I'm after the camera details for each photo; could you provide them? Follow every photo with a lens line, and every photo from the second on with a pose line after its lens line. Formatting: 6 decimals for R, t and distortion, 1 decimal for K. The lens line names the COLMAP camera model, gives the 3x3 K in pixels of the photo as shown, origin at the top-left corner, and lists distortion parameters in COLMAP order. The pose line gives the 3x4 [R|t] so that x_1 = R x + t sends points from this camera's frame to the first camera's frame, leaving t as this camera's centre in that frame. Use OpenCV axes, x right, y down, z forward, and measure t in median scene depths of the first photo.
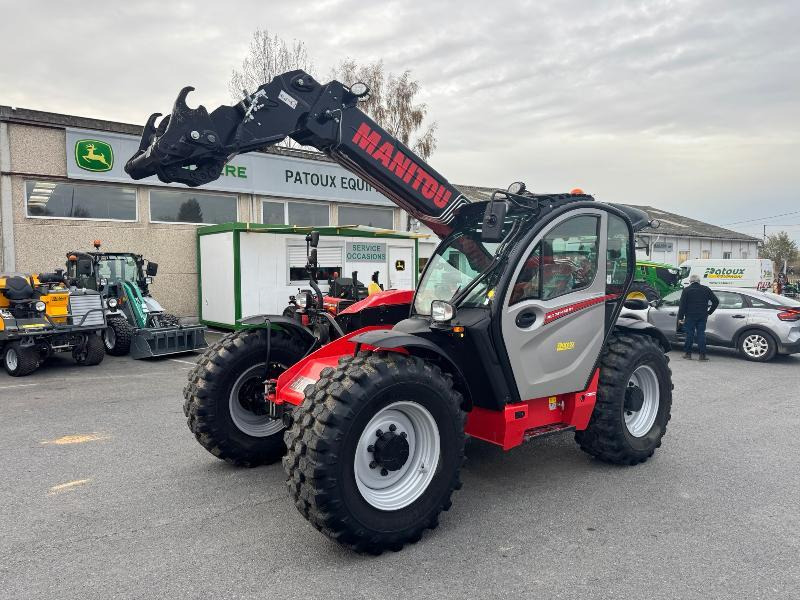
lens RADIAL K [[626.0, 0, 386.5], [0, 626.0, 298.6], [0, 0, 1]] dist [0.150206, -0.225509]
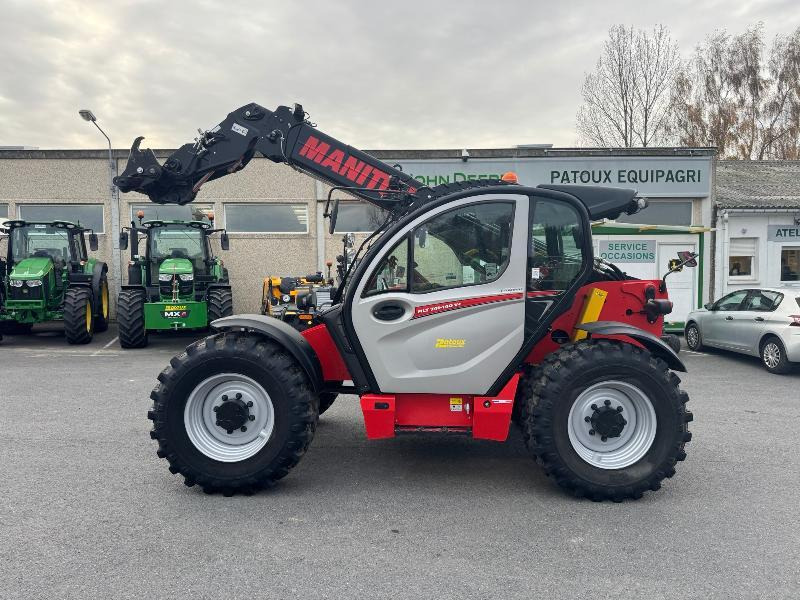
lens RADIAL K [[626.0, 0, 386.5], [0, 626.0, 298.6], [0, 0, 1]] dist [0.150206, -0.225509]
pose [[0.747622, 0.022745, -0.663735, 0.796366], [-0.030781, 0.999526, -0.000419, 0.011179], [0.663411, 0.020744, 0.747968, 0.228133]]
